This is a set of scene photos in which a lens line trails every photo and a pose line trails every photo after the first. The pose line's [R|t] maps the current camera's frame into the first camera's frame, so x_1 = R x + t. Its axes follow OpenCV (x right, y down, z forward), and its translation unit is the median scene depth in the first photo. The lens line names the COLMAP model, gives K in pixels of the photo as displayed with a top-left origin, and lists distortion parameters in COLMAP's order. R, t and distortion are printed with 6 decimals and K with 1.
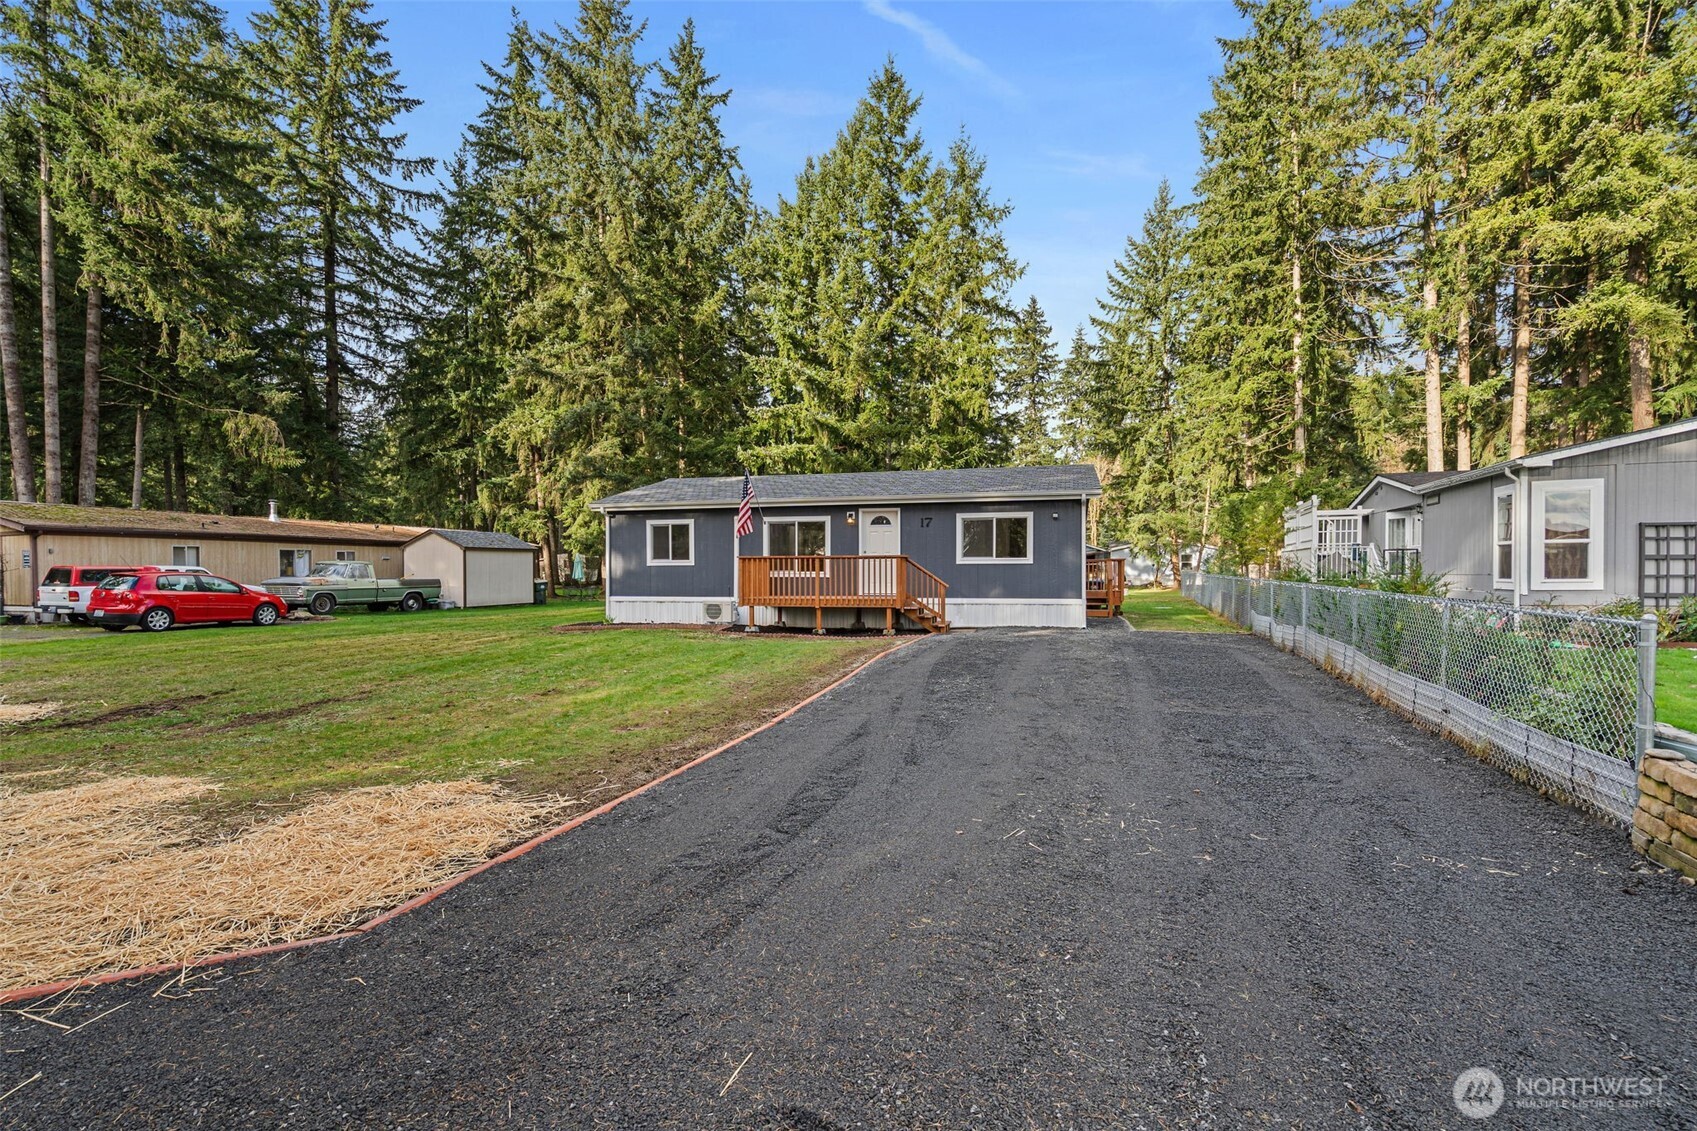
lens RADIAL K [[774.4, 0, 846.4], [0, 774.4, 549.1], [0, 0, 1]] dist [-0.003174, 0.000419]
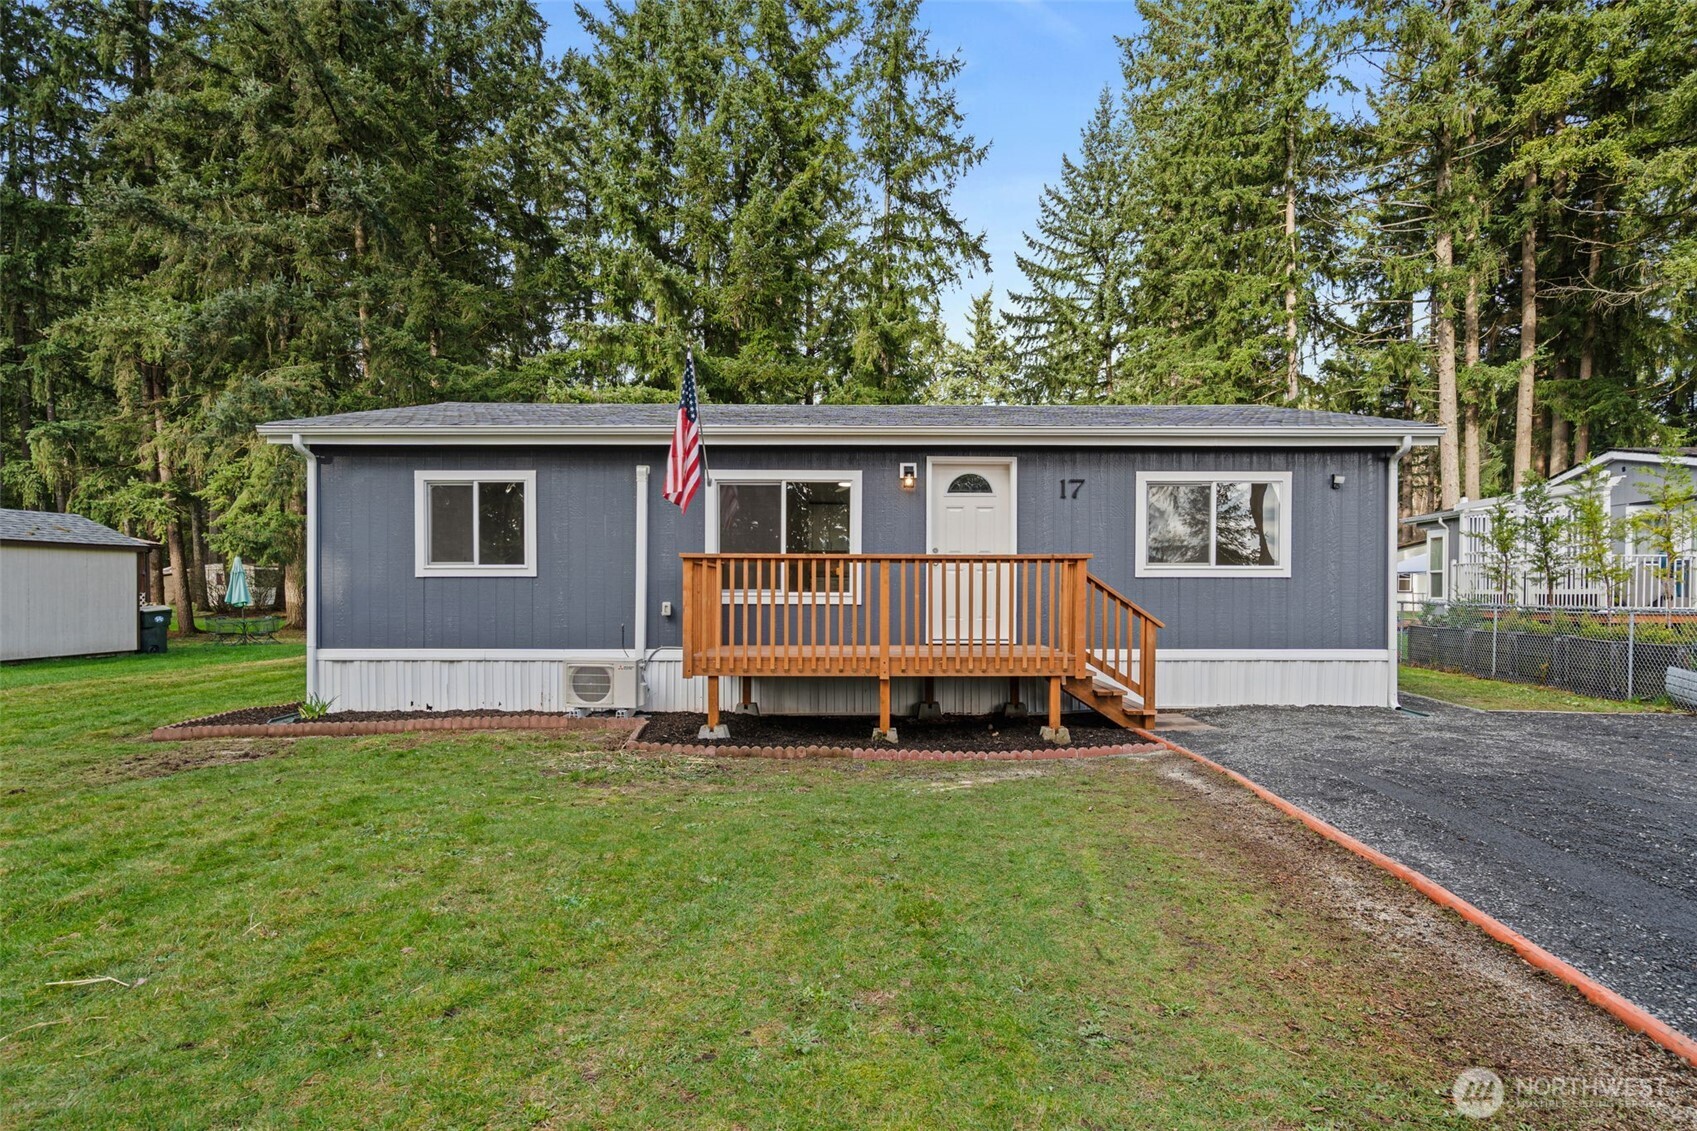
lens RADIAL K [[897.1, 0, 852.0], [0, 897.1, 583.4], [0, 0, 1]] dist [0.001226, 0.001039]
pose [[0.965848, 0.006531, 0.259027, -0.084274], [-0.011333, 0.999790, 0.017050, 0.007689], [-0.258861, -0.019403, 0.965720, 0.251104]]
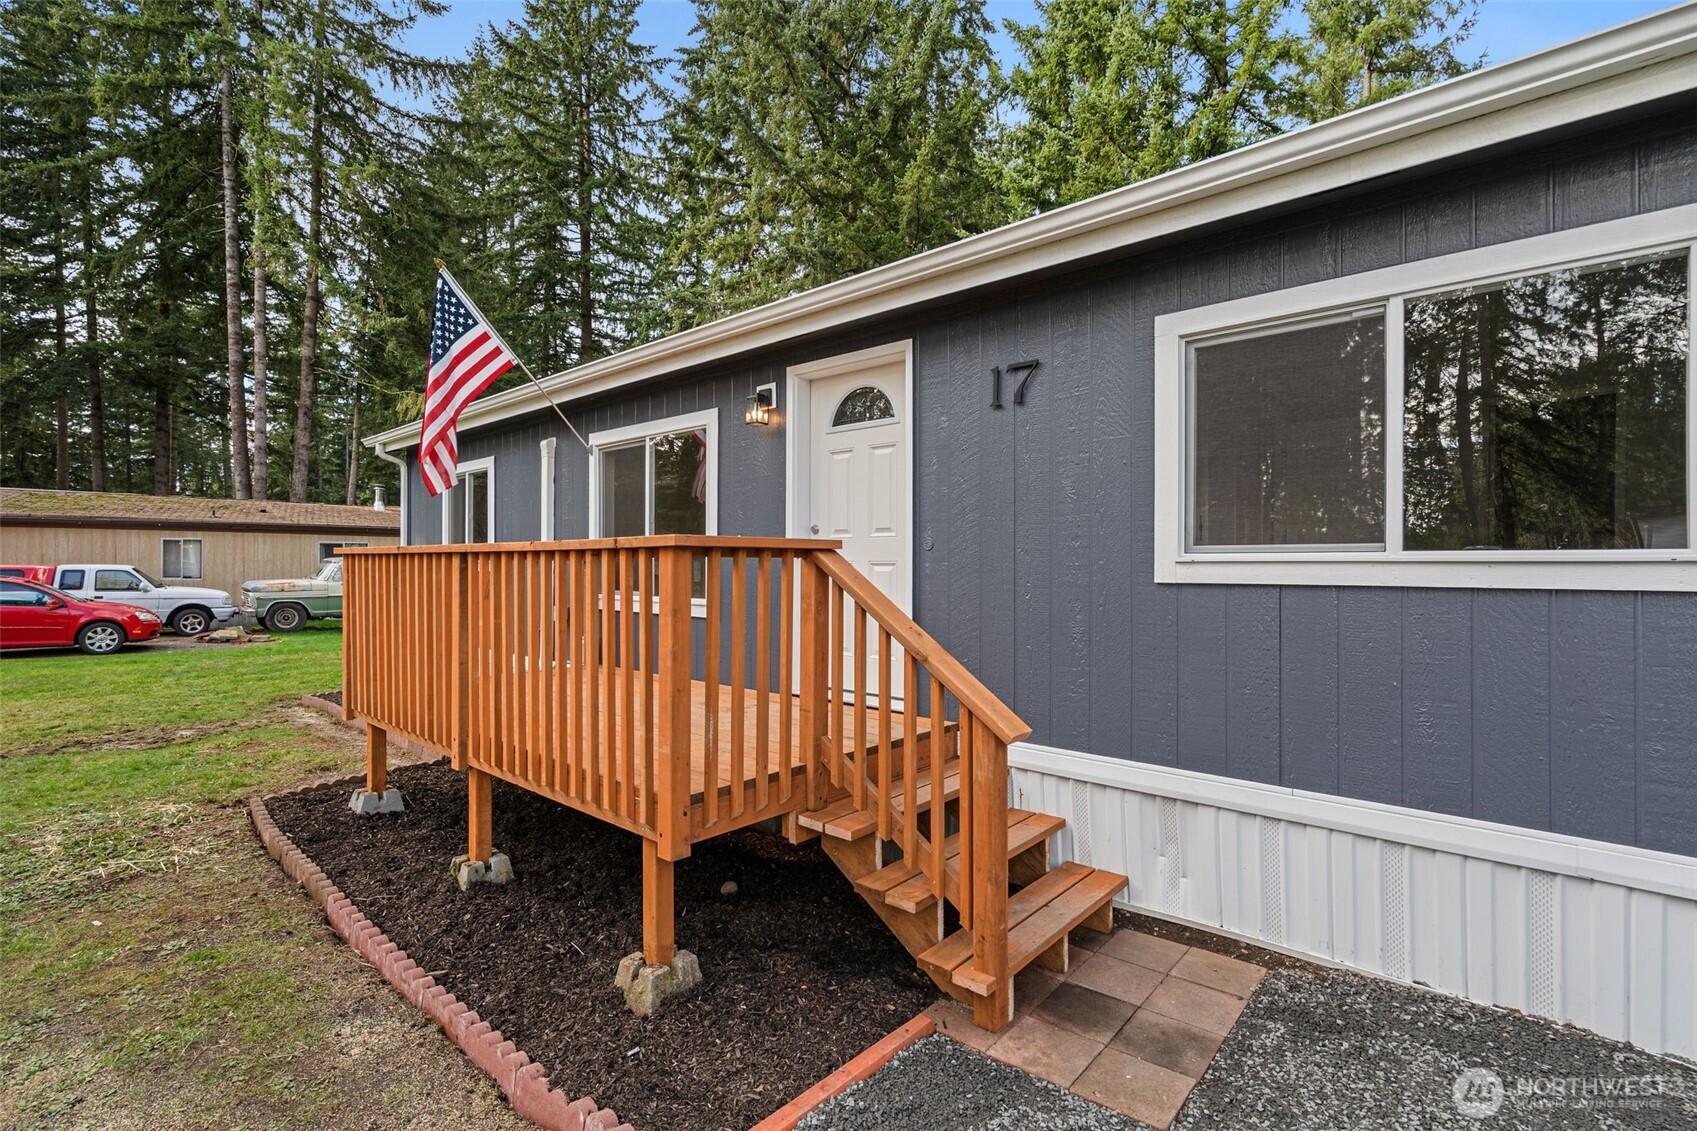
lens RADIAL K [[774.4, 0, 846.4], [0, 774.4, 549.1], [0, 0, 1]] dist [-0.003174, 0.000419]
pose [[0.891810, -0.004274, -0.452390, 0.078958], [0.008105, 0.999946, 0.006530, 0.004442], [0.452337, -0.009491, 0.891797, 0.392725]]
